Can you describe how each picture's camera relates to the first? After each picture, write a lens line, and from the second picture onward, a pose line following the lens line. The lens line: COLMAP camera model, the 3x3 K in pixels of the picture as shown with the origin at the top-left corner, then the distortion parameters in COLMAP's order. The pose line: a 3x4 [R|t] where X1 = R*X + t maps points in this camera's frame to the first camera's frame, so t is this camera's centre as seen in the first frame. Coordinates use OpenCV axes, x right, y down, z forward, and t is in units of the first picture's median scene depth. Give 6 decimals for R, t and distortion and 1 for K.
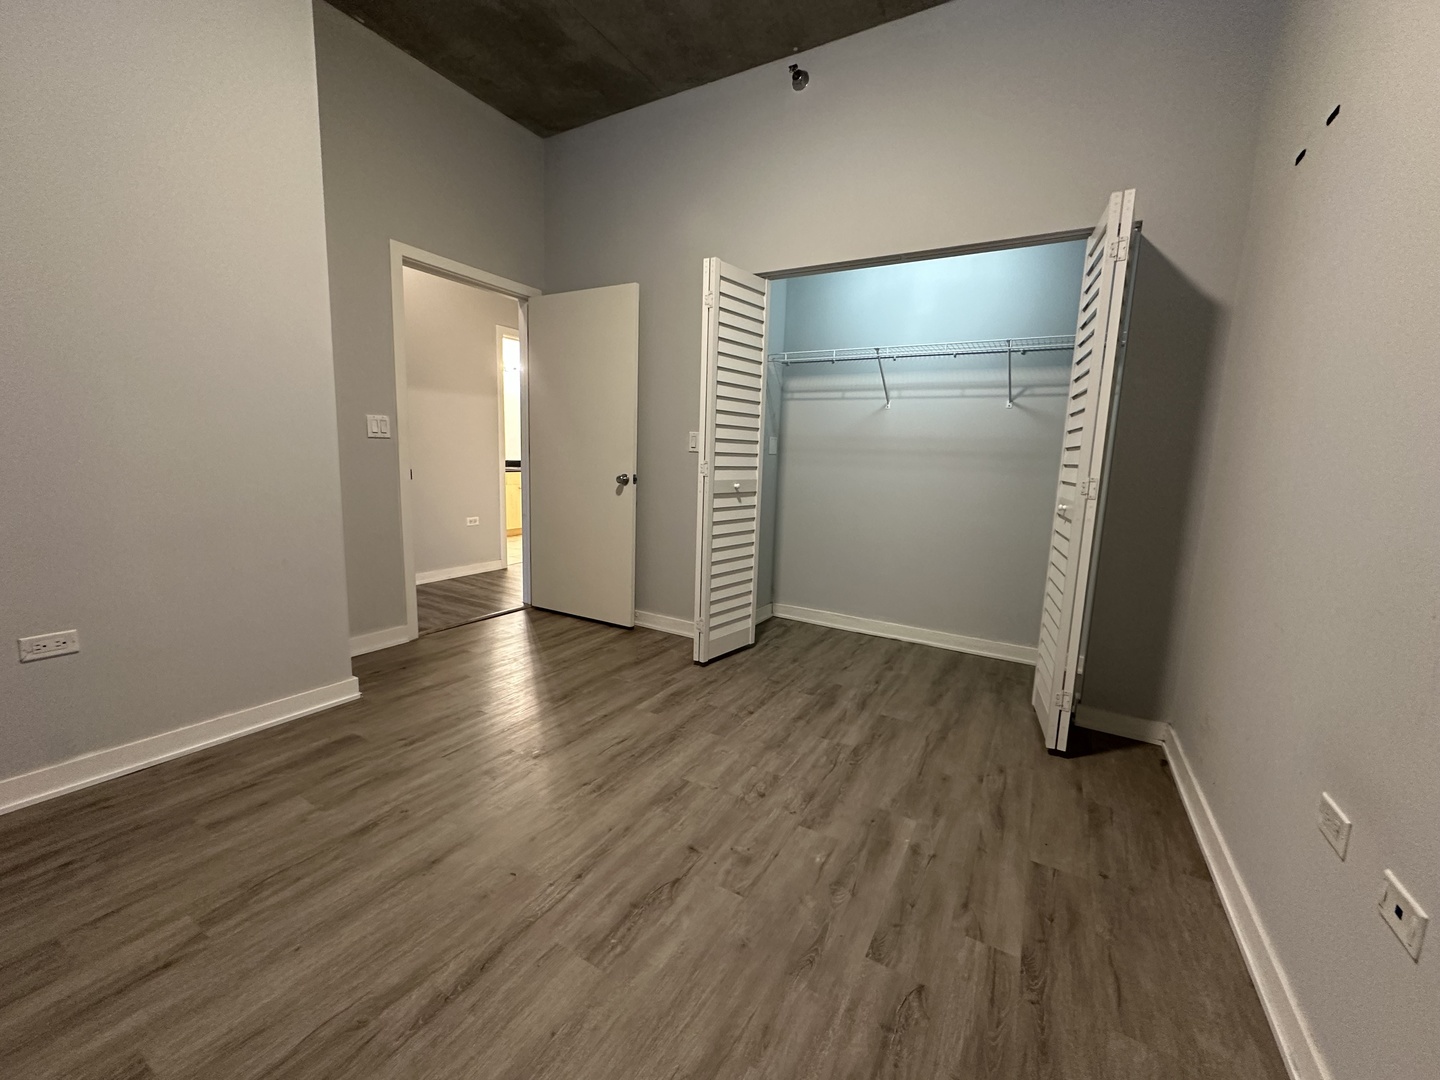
lens RADIAL K [[572.3, 0, 720.0], [0, 572.3, 536.4], [0, 0, 1]] dist [-0.003471, 0.000042]
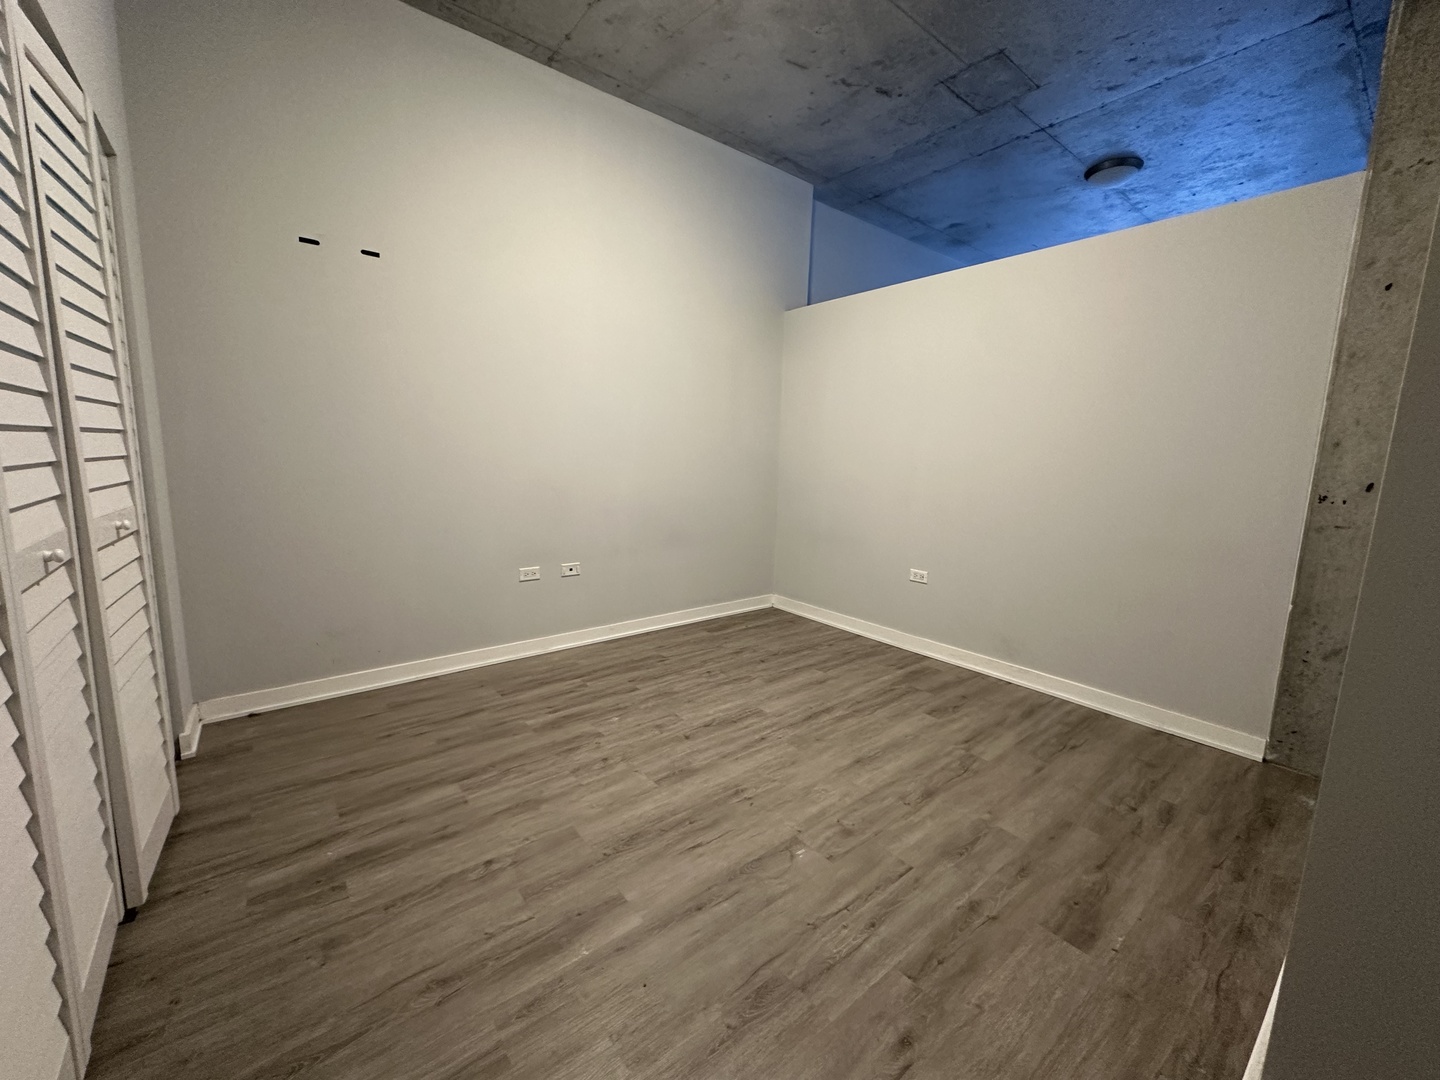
lens RADIAL K [[572.3, 0, 720.0], [0, 572.3, 536.4], [0, 0, 1]] dist [-0.003471, 0.000042]
pose [[-0.928500, -0.113995, 0.353402, -0.532797], [-0.006421, 0.956499, 0.291664, -0.339366], [-0.371277, 0.268540, -0.888842, 1.939470]]
